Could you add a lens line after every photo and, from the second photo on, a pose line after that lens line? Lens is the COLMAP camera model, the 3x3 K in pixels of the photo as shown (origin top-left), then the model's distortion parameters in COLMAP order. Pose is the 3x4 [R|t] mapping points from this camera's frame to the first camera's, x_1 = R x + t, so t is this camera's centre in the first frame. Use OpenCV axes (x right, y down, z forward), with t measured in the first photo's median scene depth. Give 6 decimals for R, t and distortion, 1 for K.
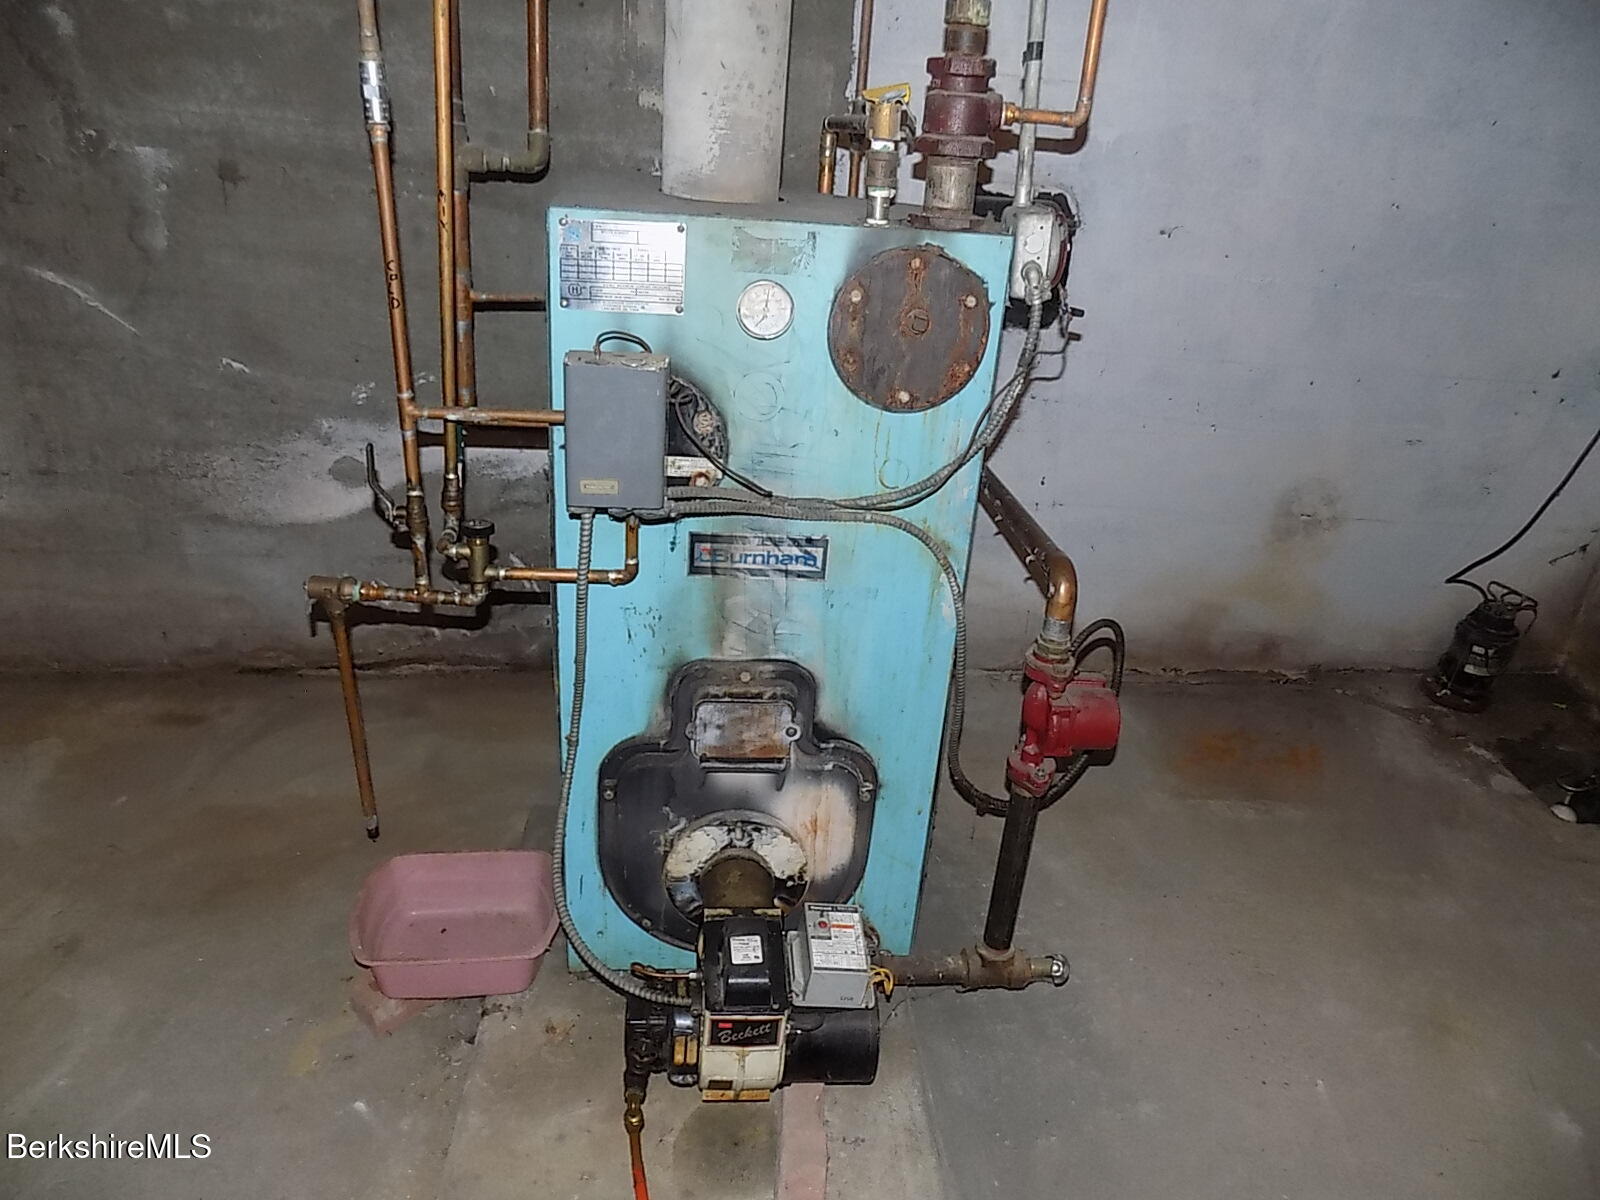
lens RADIAL K [[1081.4, 0, 800.7], [0, 1081.4, 595.6], [0, 0, 1]] dist [-0.069090, 0.069512]
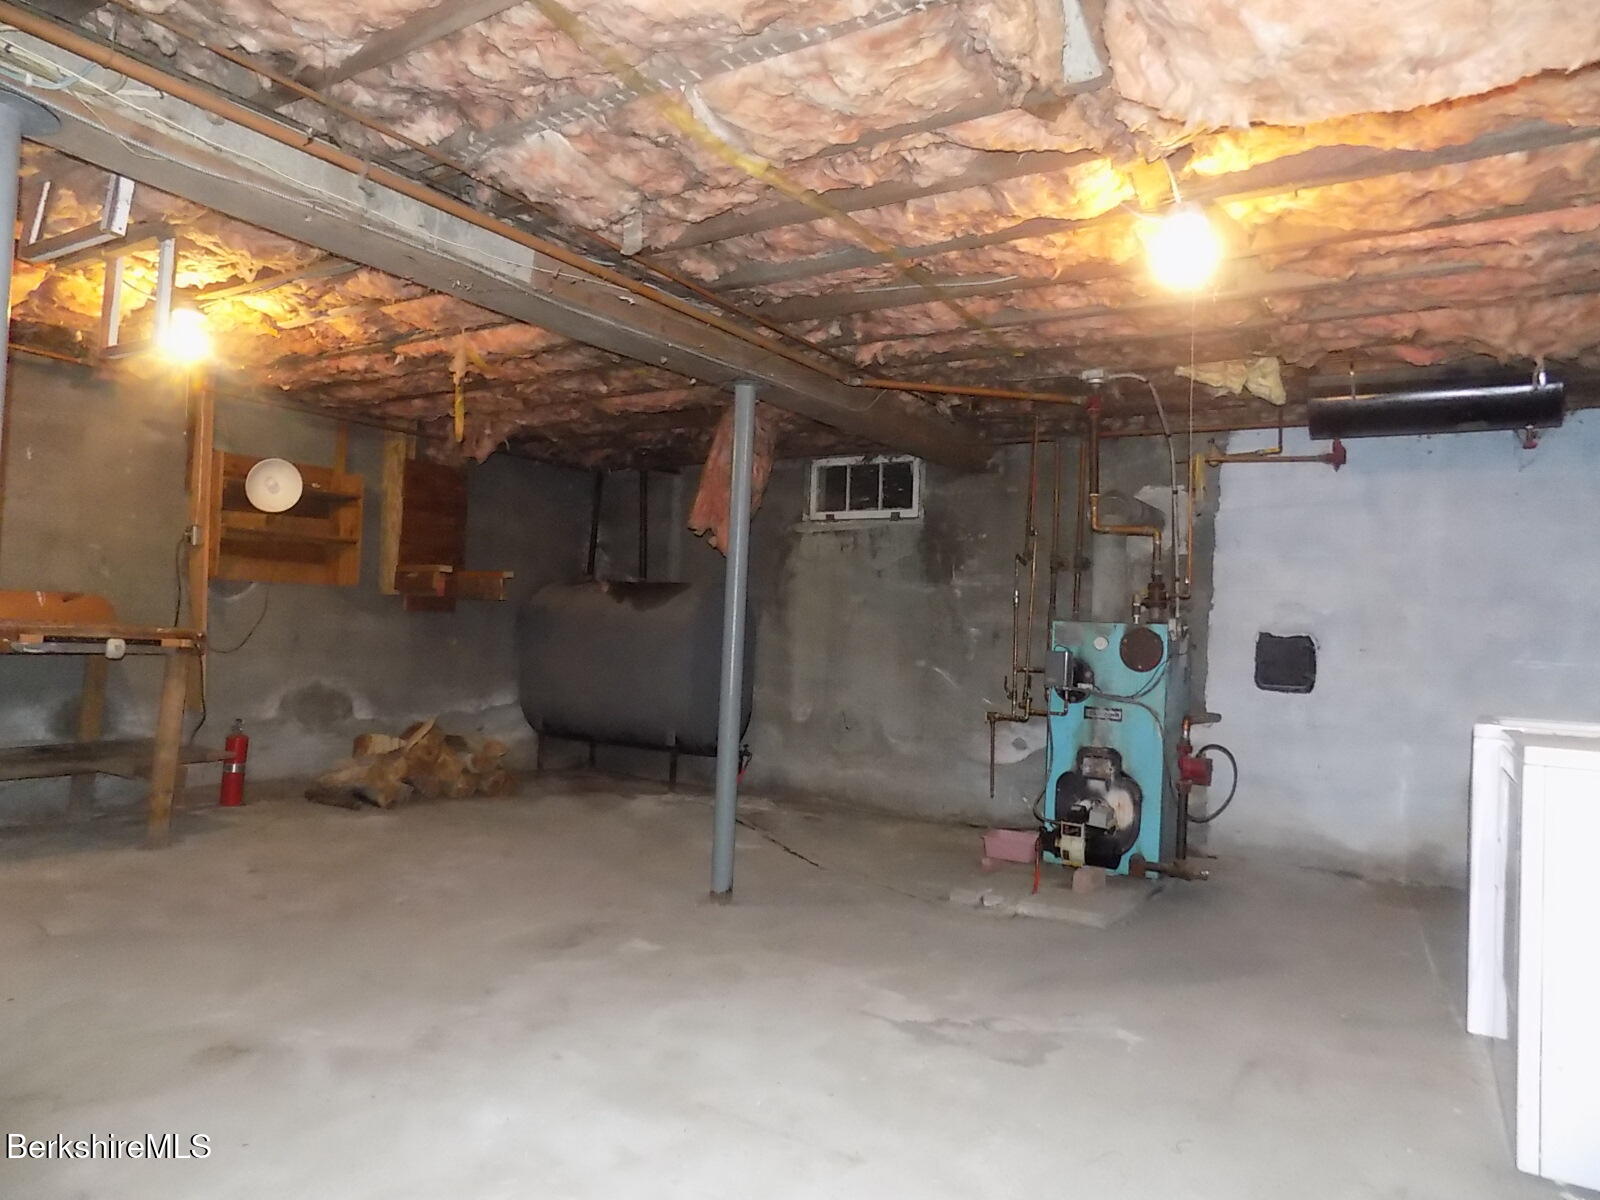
lens RADIAL K [[1081.4, 0, 799.3], [0, 1081.4, 599.5], [0, 0, 1]] dist [-0.069090, 0.069512]
pose [[0.775021, -0.053536, -0.629664, 1.356286], [-0.255475, 0.884806, -0.389680, 1.196503], [0.577992, 0.462873, 0.672066, -2.005786]]
